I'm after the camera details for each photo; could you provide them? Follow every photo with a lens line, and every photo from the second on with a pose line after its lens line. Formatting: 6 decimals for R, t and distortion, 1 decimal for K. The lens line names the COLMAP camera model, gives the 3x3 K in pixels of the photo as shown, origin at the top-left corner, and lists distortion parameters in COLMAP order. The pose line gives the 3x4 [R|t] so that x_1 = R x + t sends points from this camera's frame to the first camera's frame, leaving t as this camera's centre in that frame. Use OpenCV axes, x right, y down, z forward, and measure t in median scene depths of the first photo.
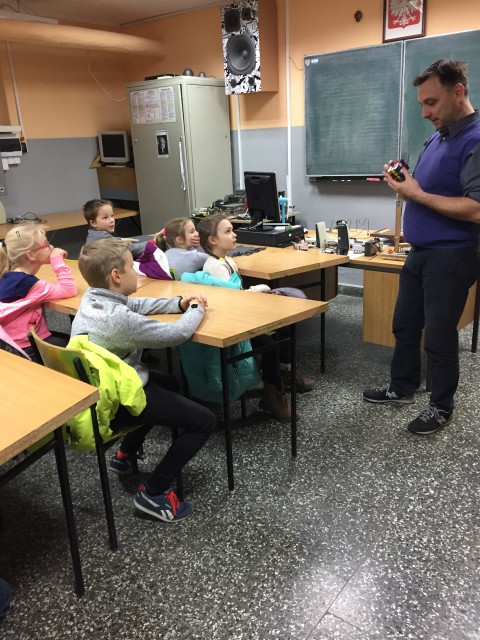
lens RADIAL K [[539.1, 0, 243.8], [0, 539.1, 319.0], [0, 0, 1]] dist [0.073980, -0.096281]
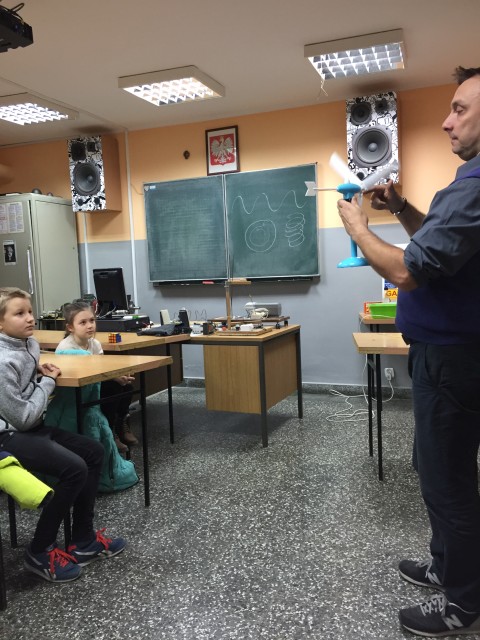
lens RADIAL K [[539.1, 0, 242.2], [0, 539.1, 321.9], [0, 0, 1]] dist [0.073980, -0.096281]
pose [[0.961611, -0.015356, 0.273986, -0.010661], [0.079268, 0.971415, -0.223764, 0.099274], [-0.262718, 0.236892, 0.935340, -0.088849]]
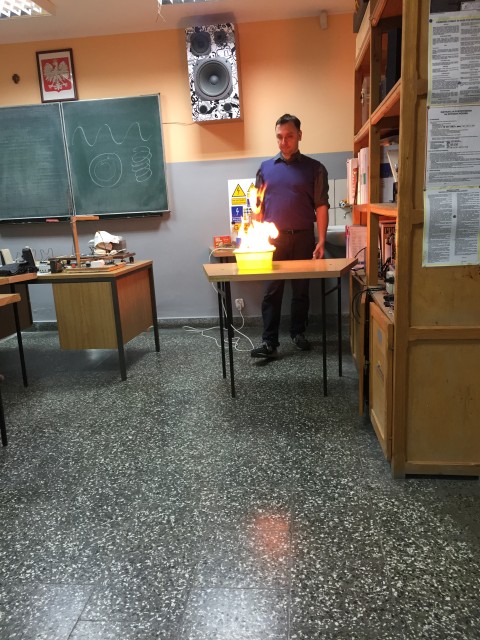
lens RADIAL K [[539.1, 0, 240.1], [0, 539.1, 321.3], [0, 0, 1]] dist [0.073980, -0.096281]
pose [[0.856504, -0.105159, 0.505315, -0.016234], [0.172584, 0.981022, -0.088372, 0.119203], [-0.486432, 0.162900, 0.858398, -0.109928]]
